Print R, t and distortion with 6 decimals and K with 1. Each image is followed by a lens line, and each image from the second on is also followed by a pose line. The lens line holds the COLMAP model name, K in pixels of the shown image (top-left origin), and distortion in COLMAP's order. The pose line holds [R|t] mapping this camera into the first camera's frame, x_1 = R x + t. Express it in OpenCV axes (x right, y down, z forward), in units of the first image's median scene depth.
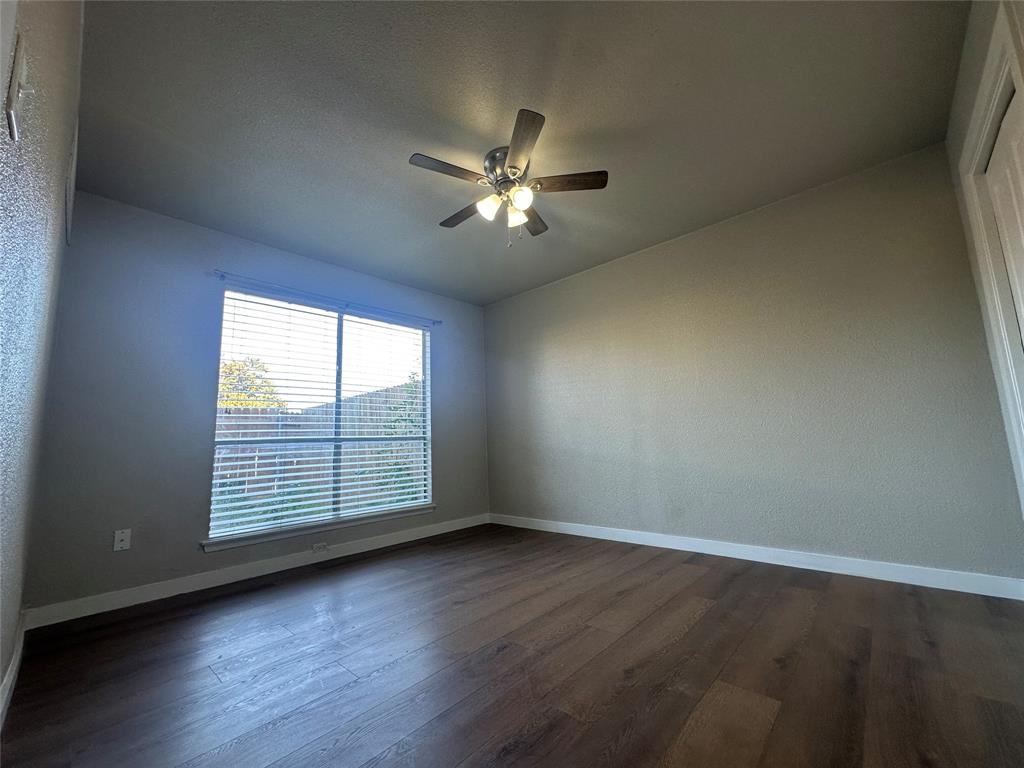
lens RADIAL K [[410.6, 0, 511.4], [0, 410.6, 383.7], [0, 0, 1]] dist [0.001819, -0.000232]
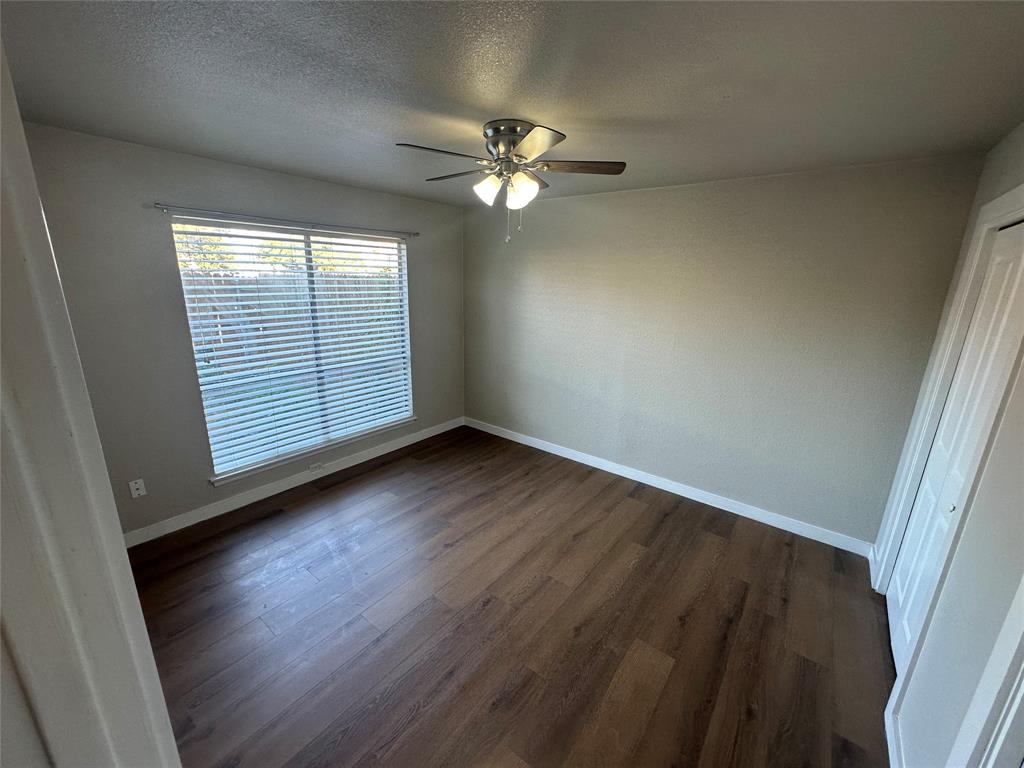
lens RADIAL K [[410.6, 0, 511.8], [0, 410.6, 385.7], [0, 0, 1]] dist [0.001819, -0.000232]
pose [[0.994840, 0.039297, 0.093536, -0.068935], [-0.072731, 0.919016, 0.387454, -0.394343], [-0.070735, -0.392257, 0.917132, 0.031294]]
